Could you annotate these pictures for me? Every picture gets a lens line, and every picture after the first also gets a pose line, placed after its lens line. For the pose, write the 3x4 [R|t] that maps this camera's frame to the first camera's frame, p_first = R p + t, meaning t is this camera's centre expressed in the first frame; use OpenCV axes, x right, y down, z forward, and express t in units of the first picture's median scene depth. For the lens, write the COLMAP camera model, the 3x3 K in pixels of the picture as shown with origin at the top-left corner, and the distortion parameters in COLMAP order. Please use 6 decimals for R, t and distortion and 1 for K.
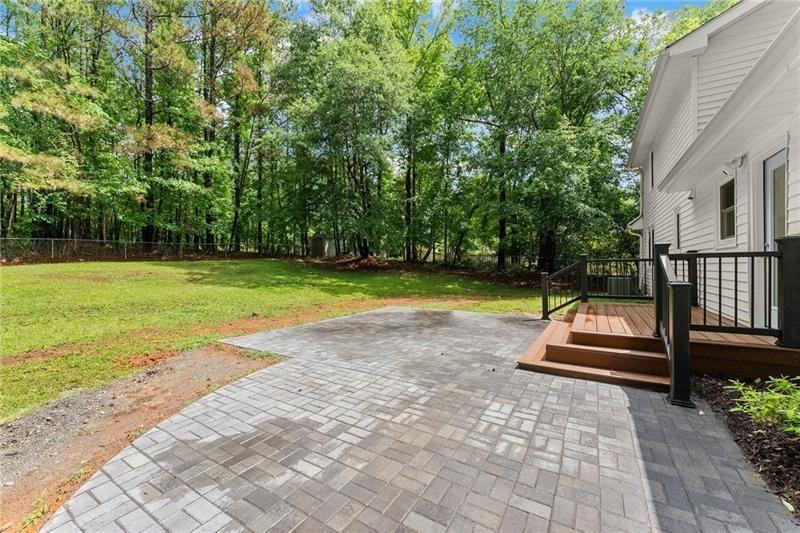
lens RADIAL K [[323.9, 0, 397.4], [0, 323.9, 263.9], [0, 0, 1]] dist [-0.000307, -0.000149]
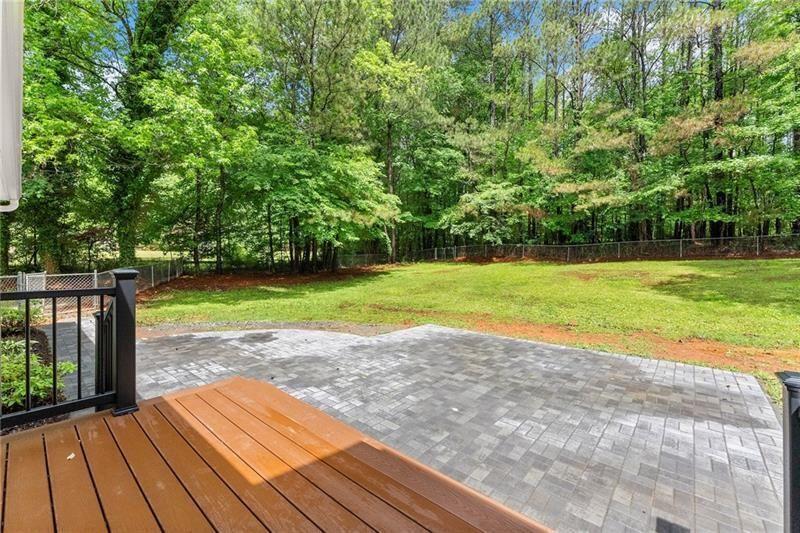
lens RADIAL K [[327.1, 0, 398.7], [0, 327.1, 257.9], [0, 0, 1]] dist [-0.001372, -0.000052]
pose [[-0.160110, -0.002736, -0.987095, 1.293668], [0.008979, 0.999951, -0.004228, -0.079745], [0.987058, -0.009540, -0.160078, 1.547324]]
